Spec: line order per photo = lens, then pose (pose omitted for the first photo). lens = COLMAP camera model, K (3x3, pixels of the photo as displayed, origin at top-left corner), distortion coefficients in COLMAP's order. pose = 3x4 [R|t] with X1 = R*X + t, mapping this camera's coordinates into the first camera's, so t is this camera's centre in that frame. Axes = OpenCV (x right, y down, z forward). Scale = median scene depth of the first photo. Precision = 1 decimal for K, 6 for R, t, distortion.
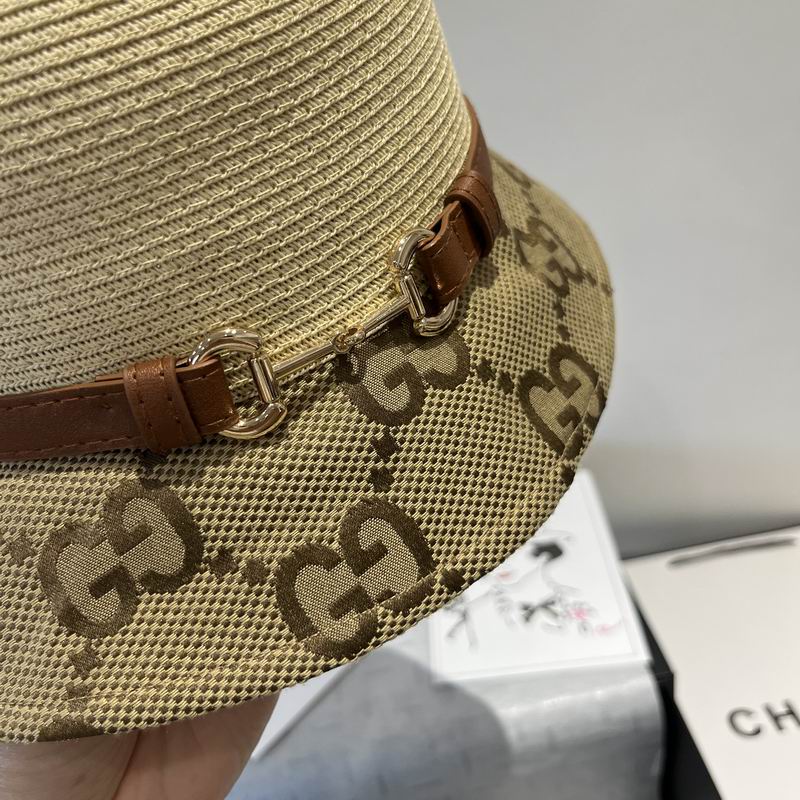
lens RADIAL K [[879.4, 0, 417.8], [0, 879.4, 396.8], [0, 0, 1]] dist [0.100540, -0.303927]
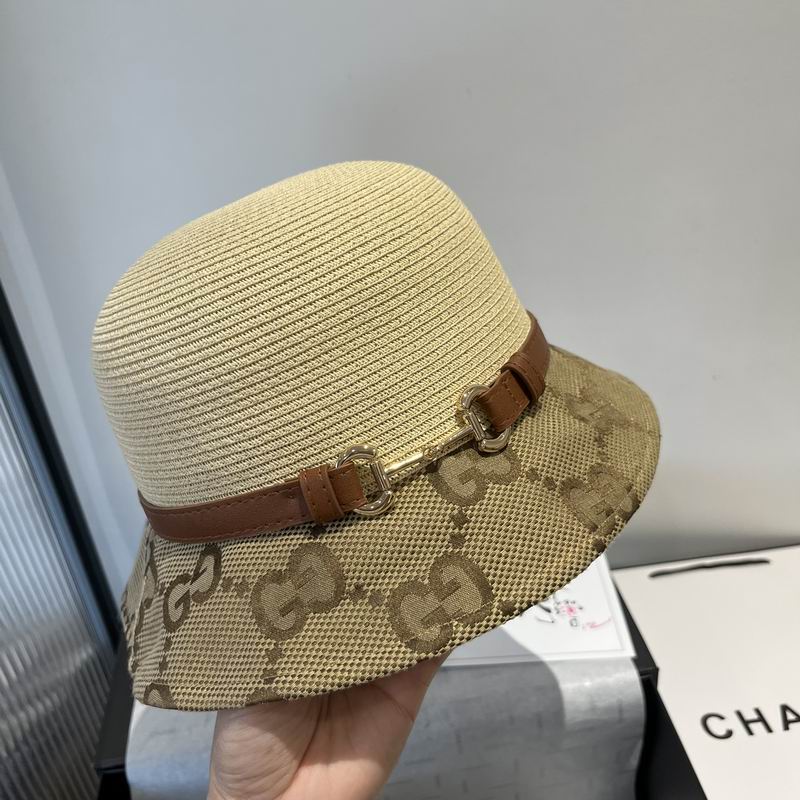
lens RADIAL K [[879.4, 0, 417.8], [0, 879.4, 396.8], [0, 0, 1]] dist [0.100540, -0.303927]
pose [[0.956689, -0.101389, -0.272884, 0.346926], [0.011672, 0.949995, -0.312048, 0.344008], [0.290877, 0.295348, 0.910033, -0.506470]]
